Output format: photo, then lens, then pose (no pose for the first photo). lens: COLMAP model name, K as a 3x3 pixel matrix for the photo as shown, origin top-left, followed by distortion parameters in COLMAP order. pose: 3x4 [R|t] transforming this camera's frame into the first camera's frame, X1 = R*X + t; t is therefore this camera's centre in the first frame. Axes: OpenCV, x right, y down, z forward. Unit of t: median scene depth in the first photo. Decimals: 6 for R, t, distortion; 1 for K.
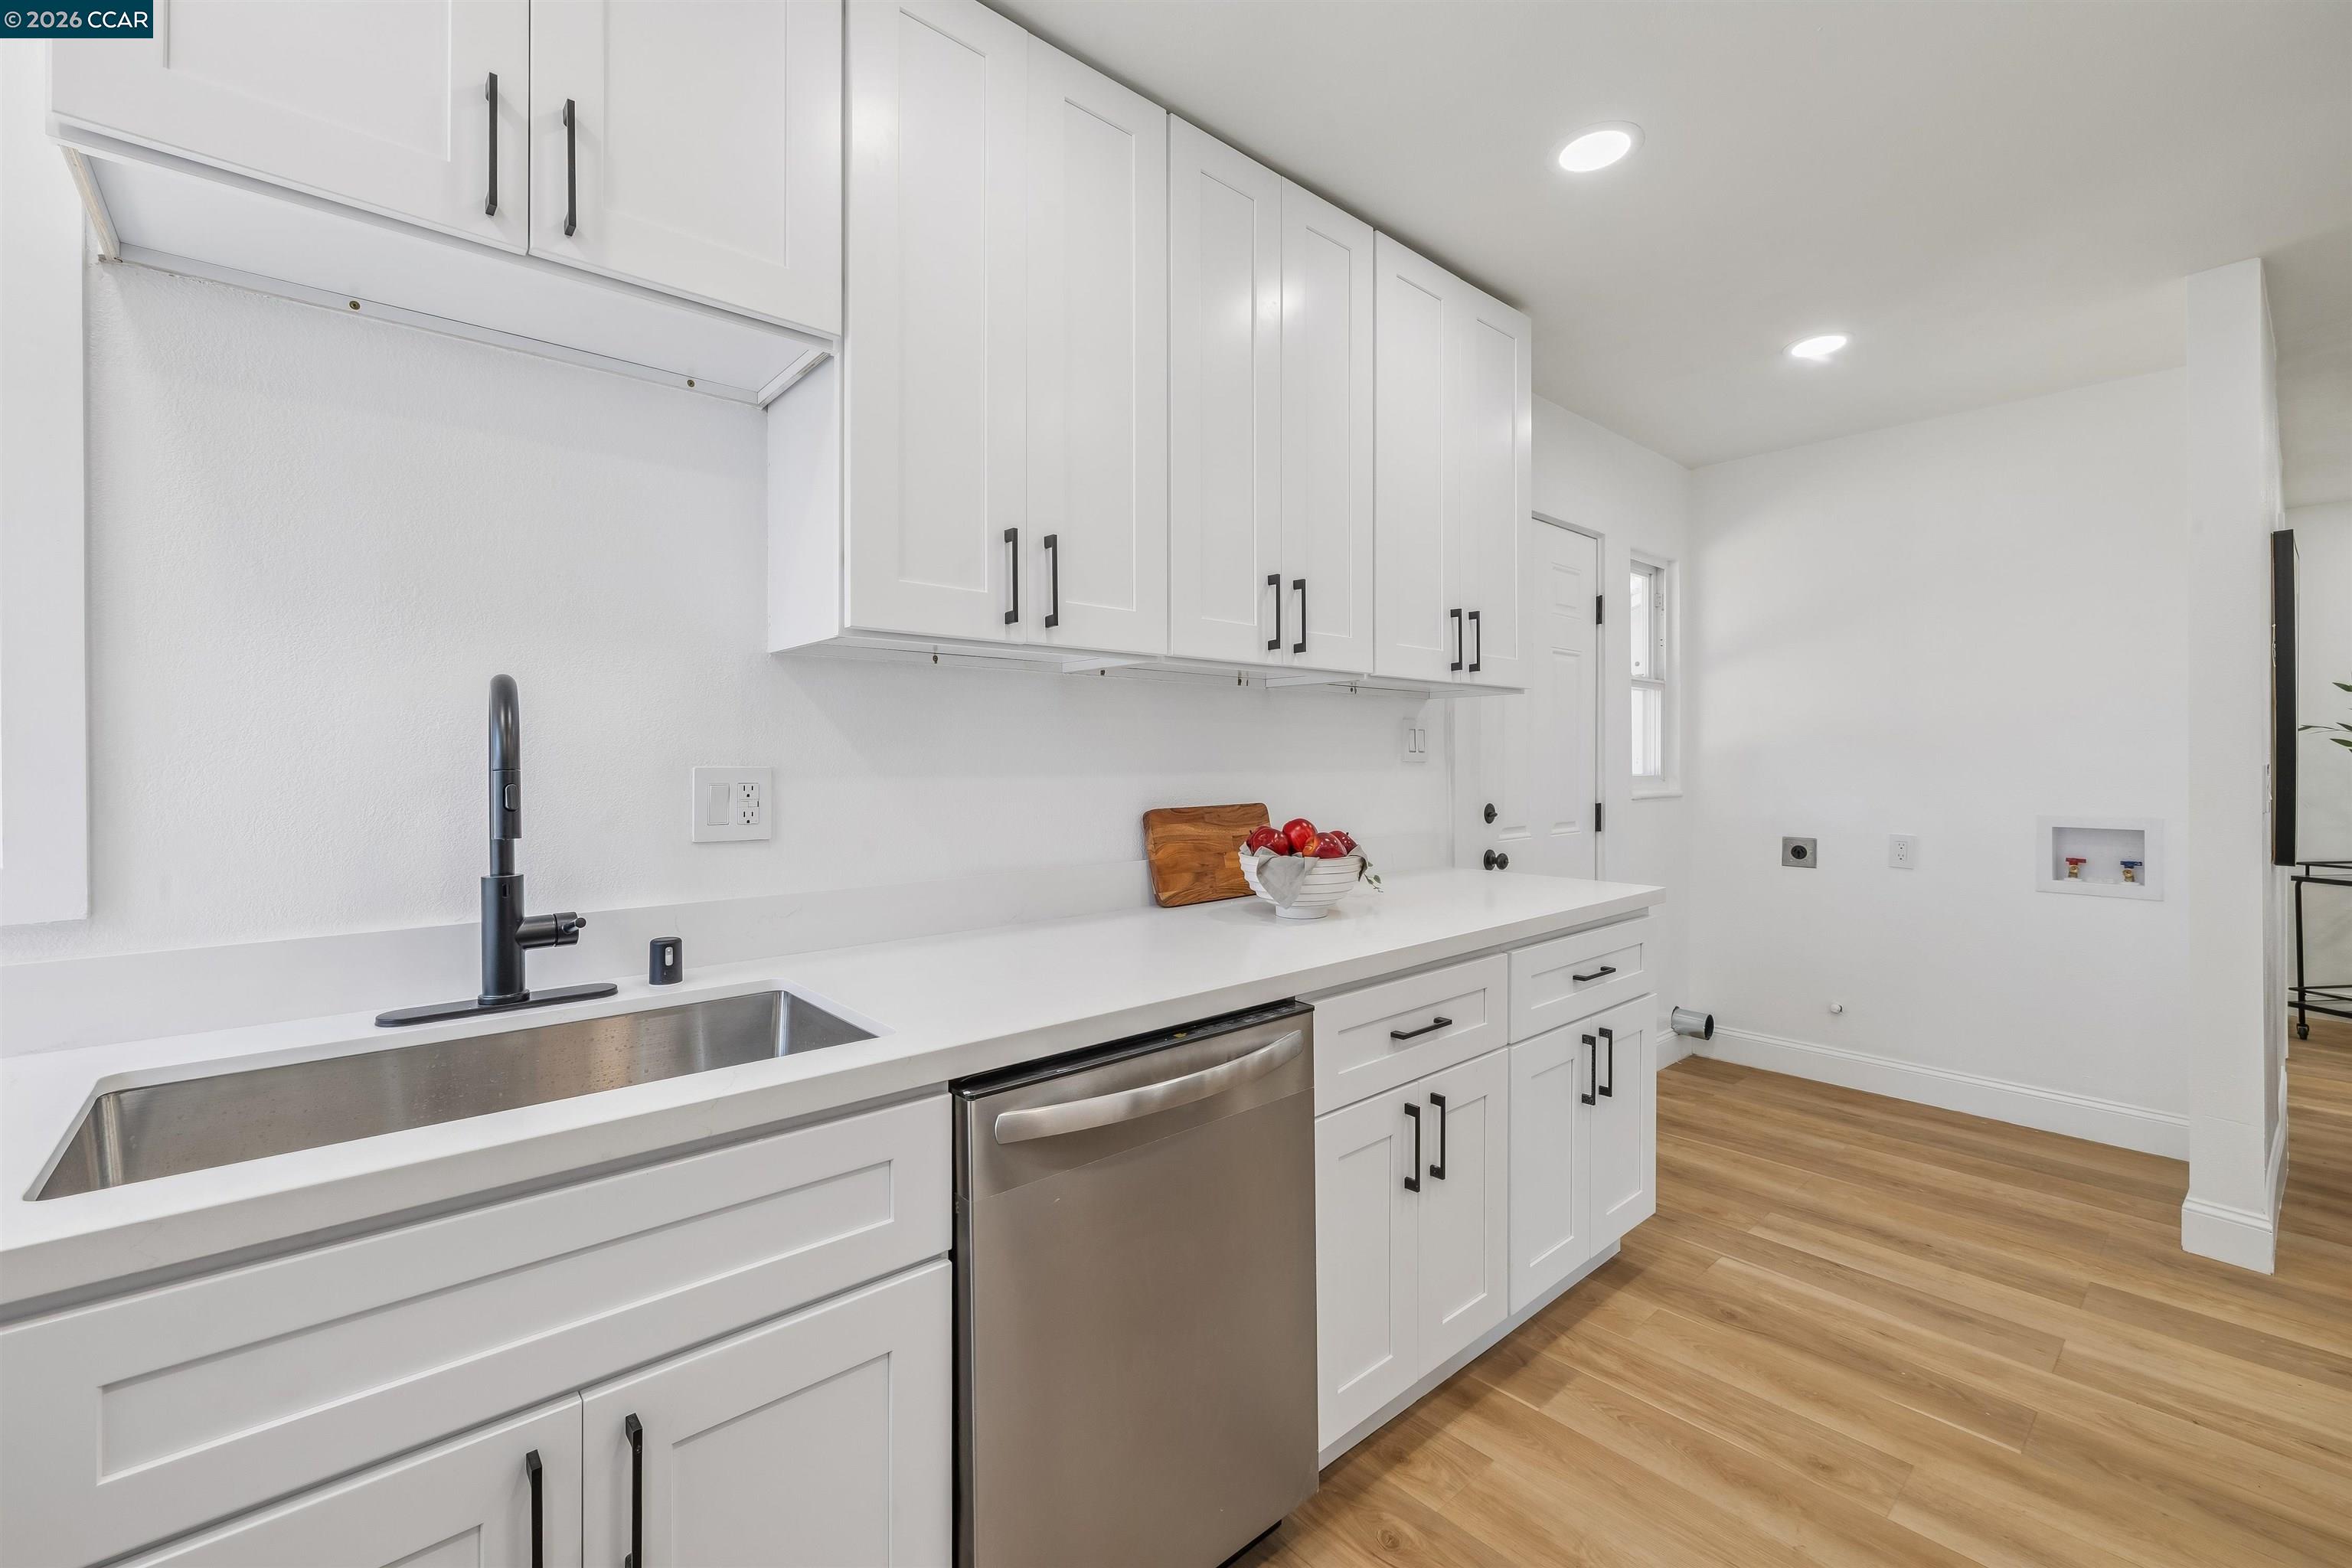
lens RADIAL K [[1011.1, 0, 1130.8], [0, 1011.1, 751.3], [0, 0, 1]] dist [0.002261, 0.000459]
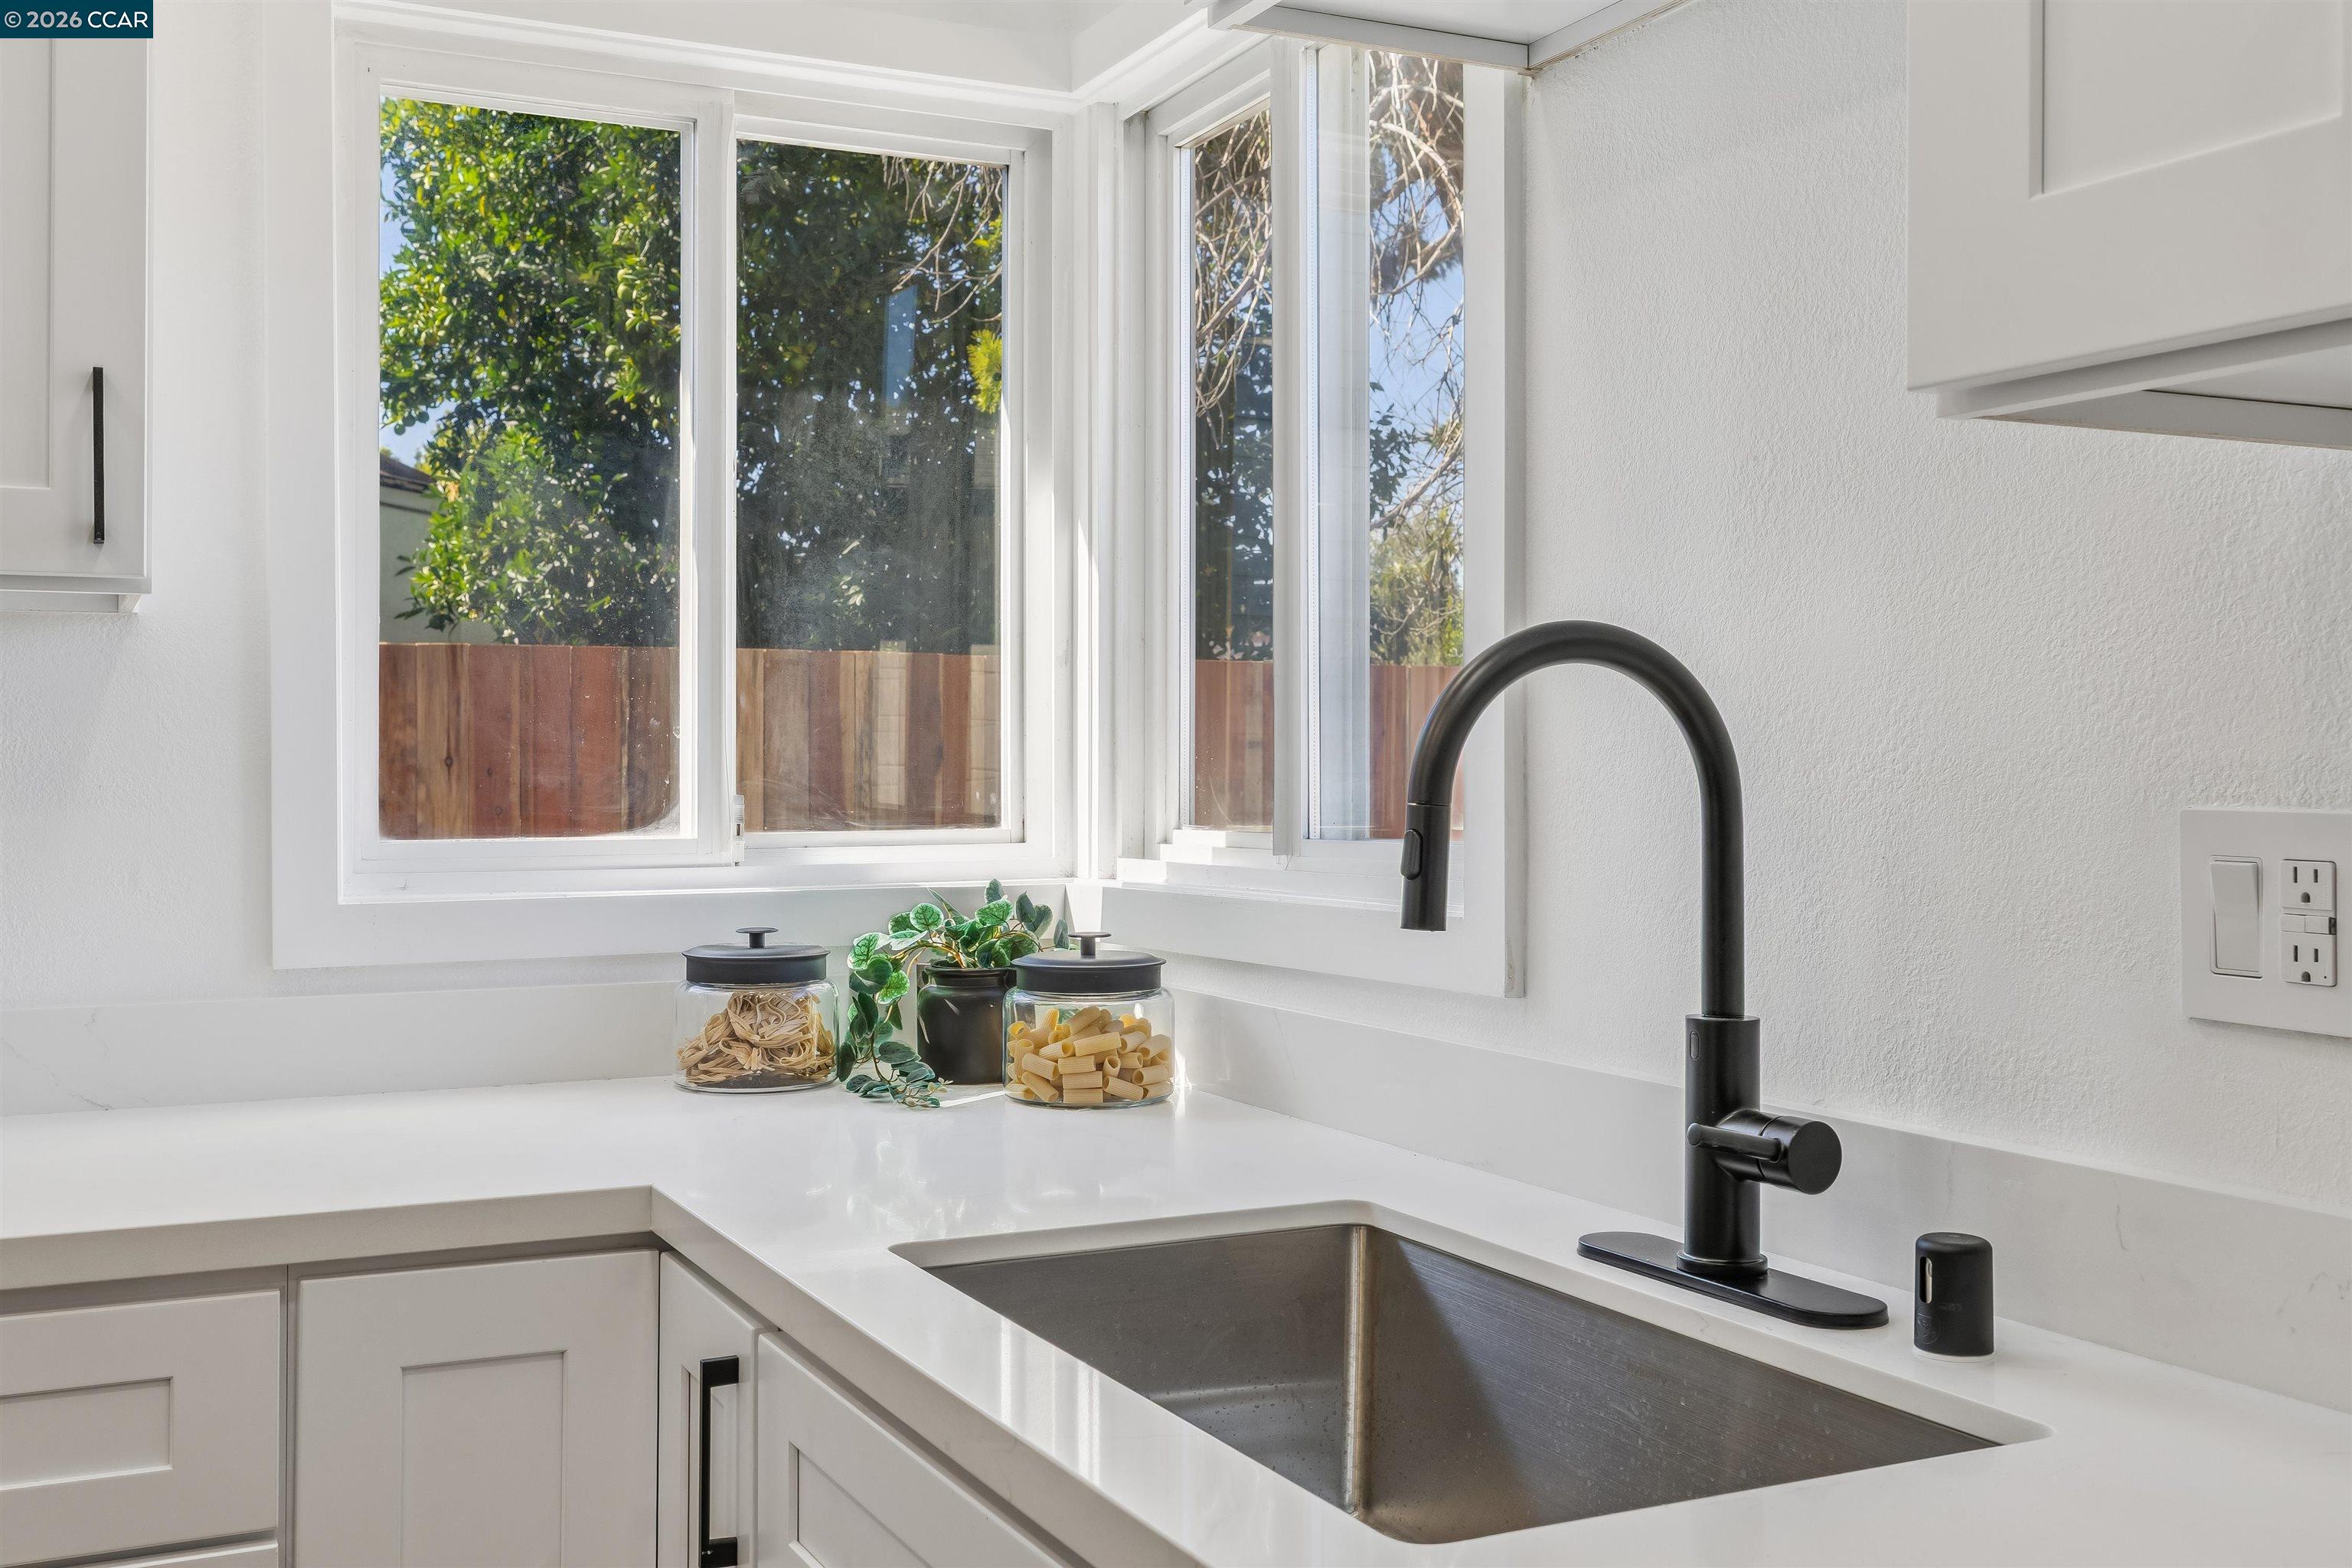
lens RADIAL K [[2332.3, 0, 1180.5], [0, 2332.3, 739.6], [0, 0, 1]] dist [0.015554, 0.000000]
pose [[-0.245113, -0.018289, -0.969322, 0.441617], [-0.006923, 0.999830, -0.017114, 0.008104], [0.969470, 0.002515, -0.245198, 0.824211]]
